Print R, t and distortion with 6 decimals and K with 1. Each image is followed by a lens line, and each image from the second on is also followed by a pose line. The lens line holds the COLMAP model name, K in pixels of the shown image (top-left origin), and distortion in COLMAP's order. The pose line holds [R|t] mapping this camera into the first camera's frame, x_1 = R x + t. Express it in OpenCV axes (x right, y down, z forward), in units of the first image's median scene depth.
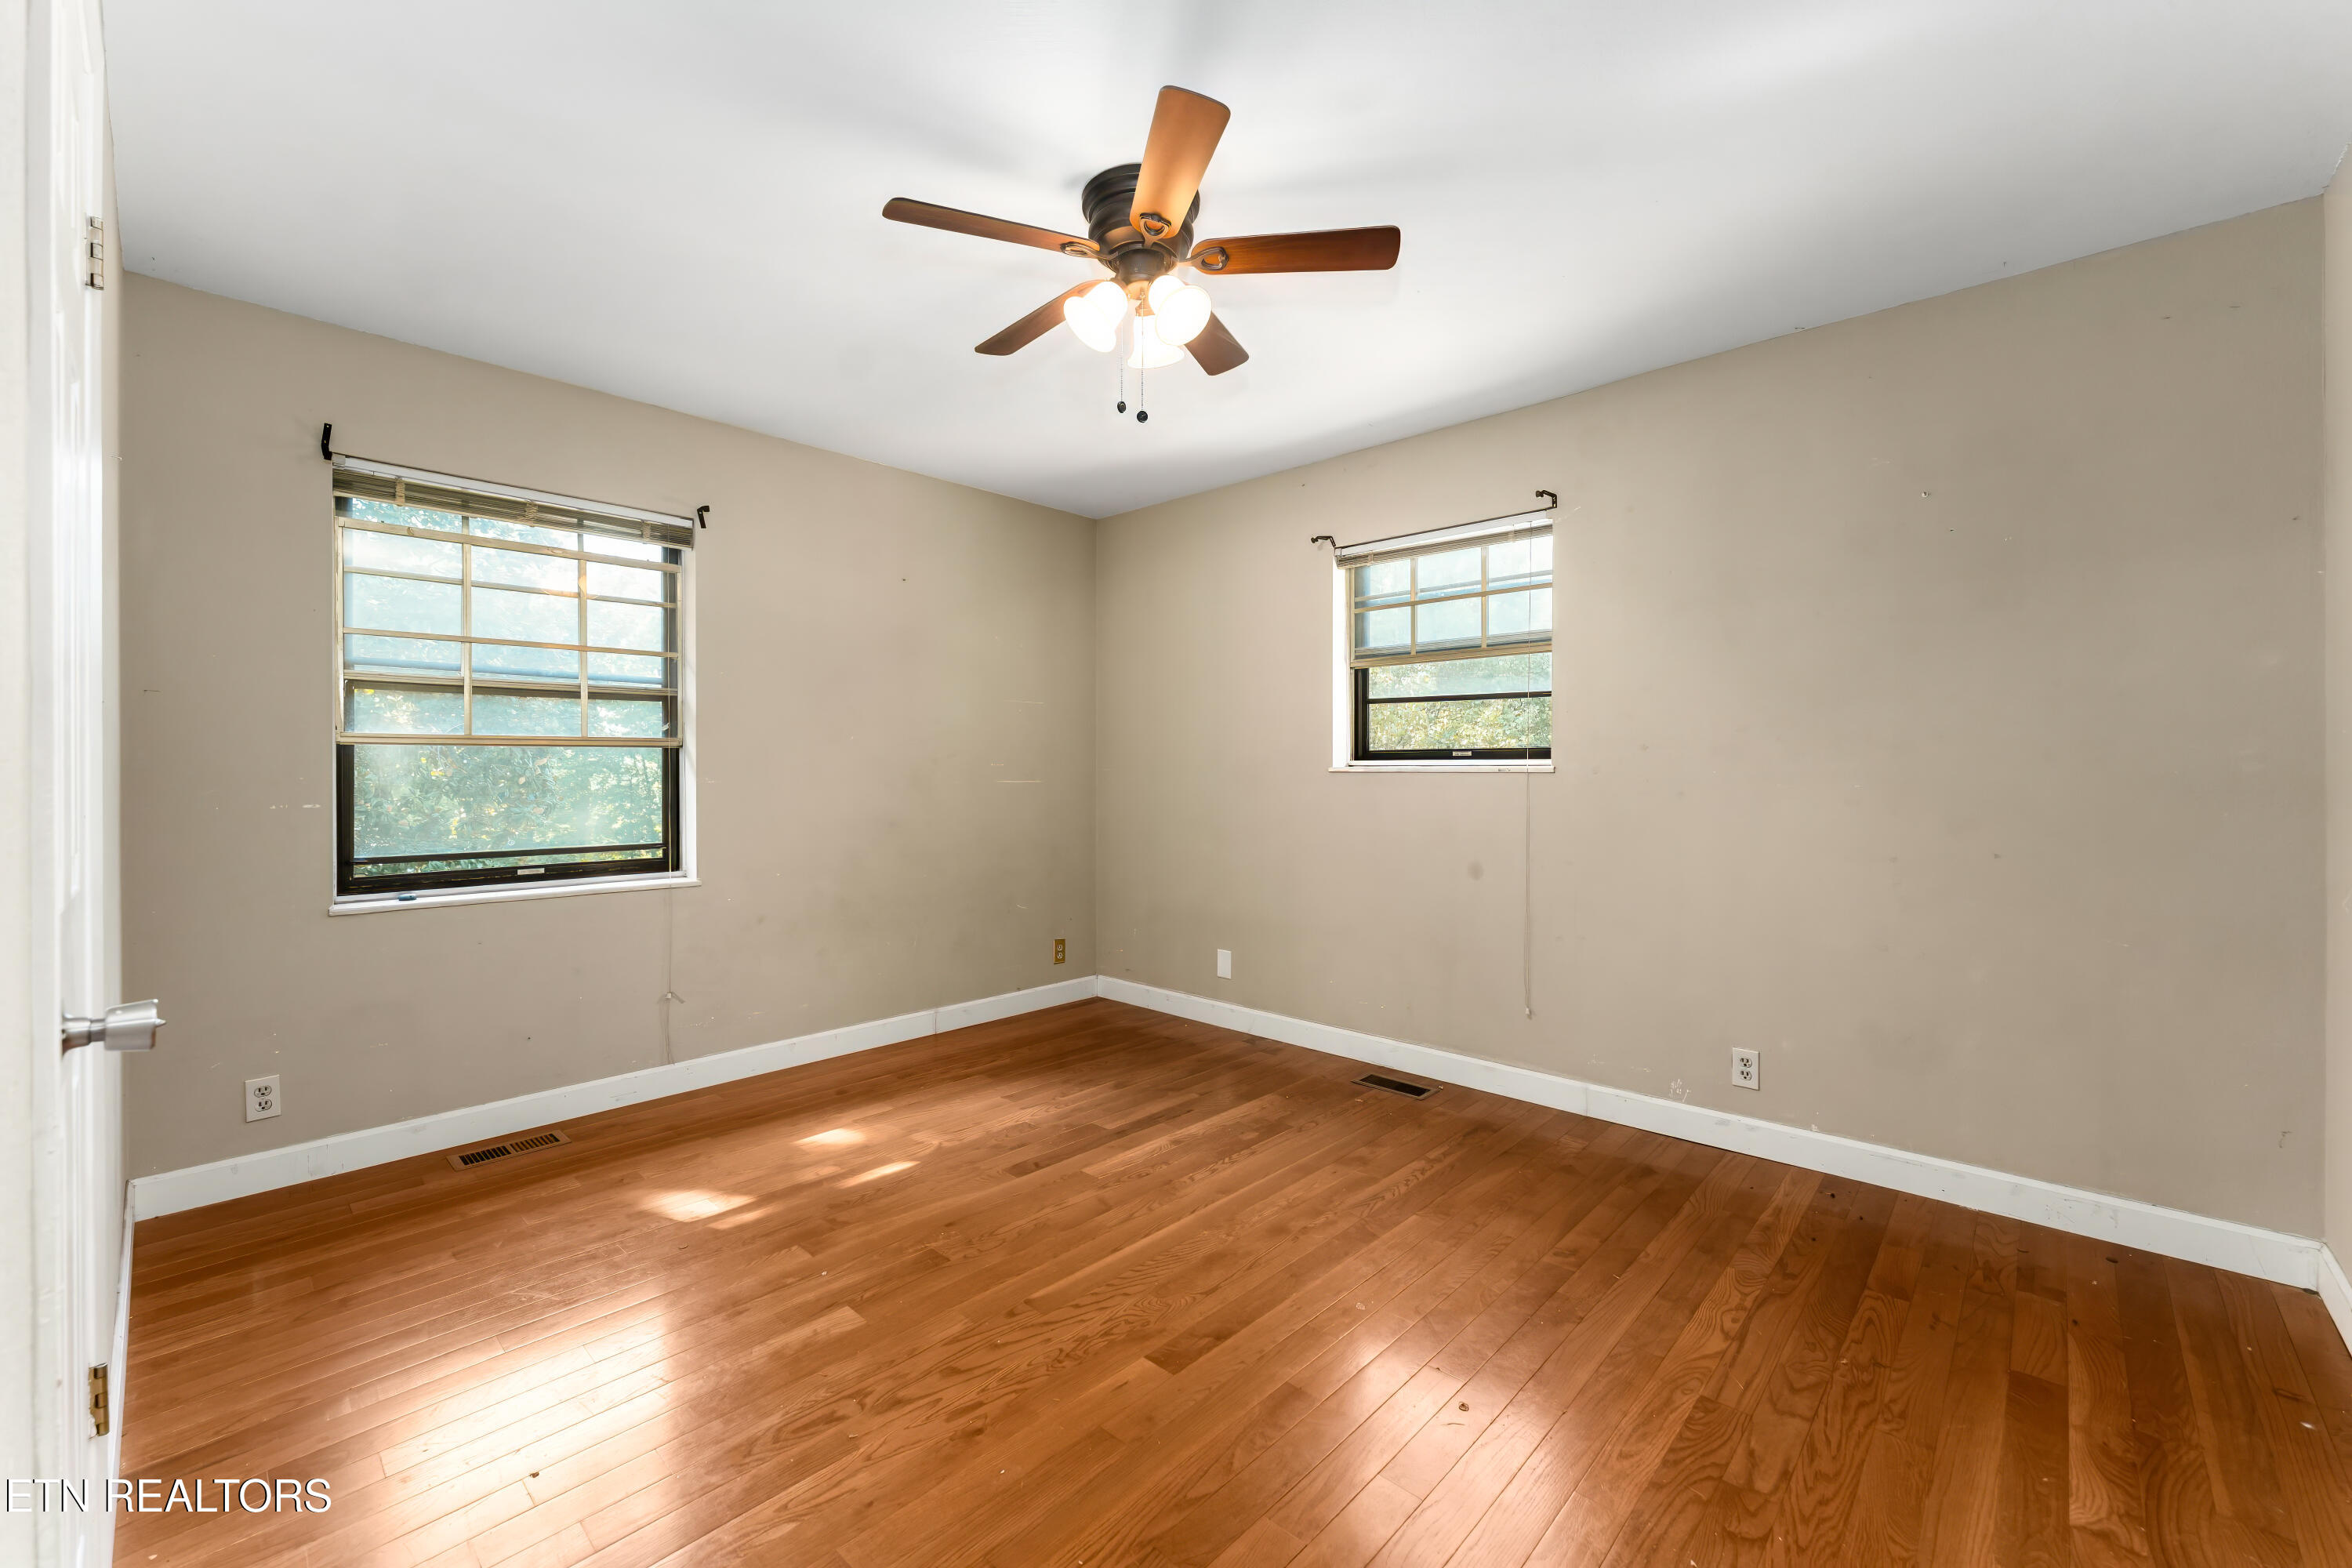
lens RADIAL K [[957.0, 0, 1163.1], [0, 957.0, 773.3], [0, 0, 1]] dist [-0.012626, 0.001247]
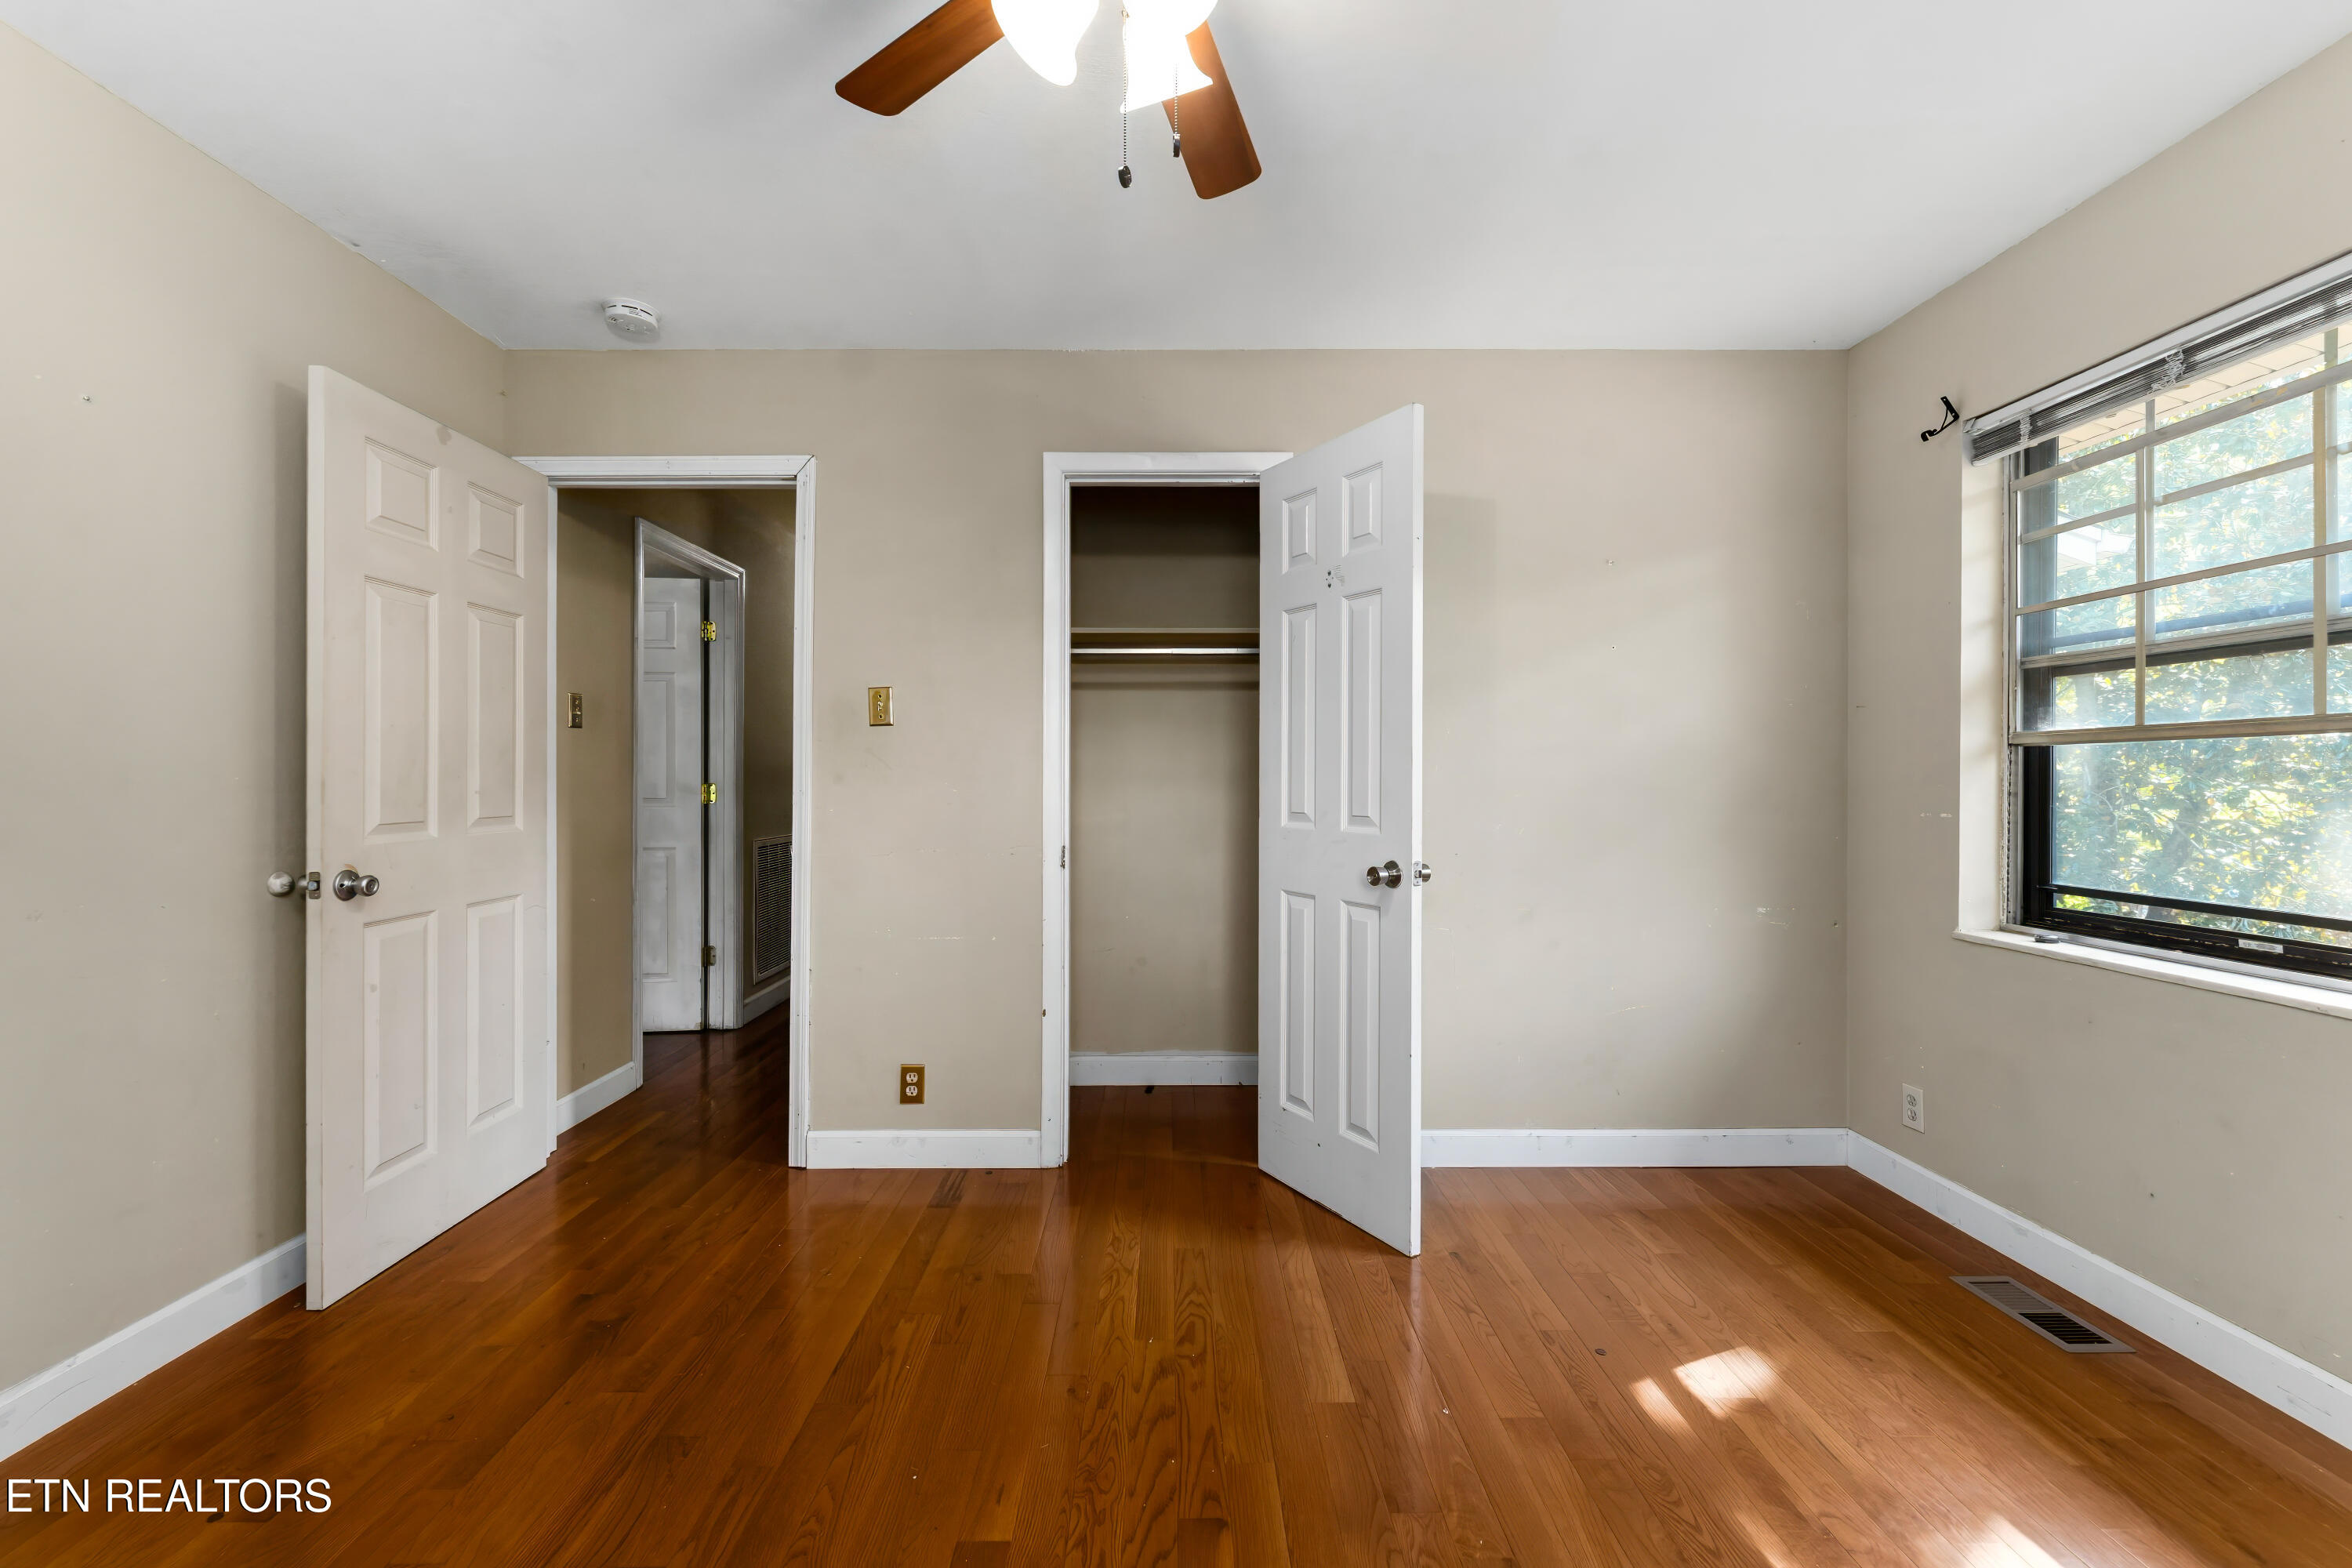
lens RADIAL K [[957.0, 0, 1164.1], [0, 957.0, 790.9], [0, 0, 1]] dist [-0.012626, 0.001247]
pose [[-0.728551, 0.011372, -0.684897, 0.295123], [-0.004574, 0.999759, 0.021465, -0.004828], [0.684976, 0.018771, -0.728324, 1.185718]]
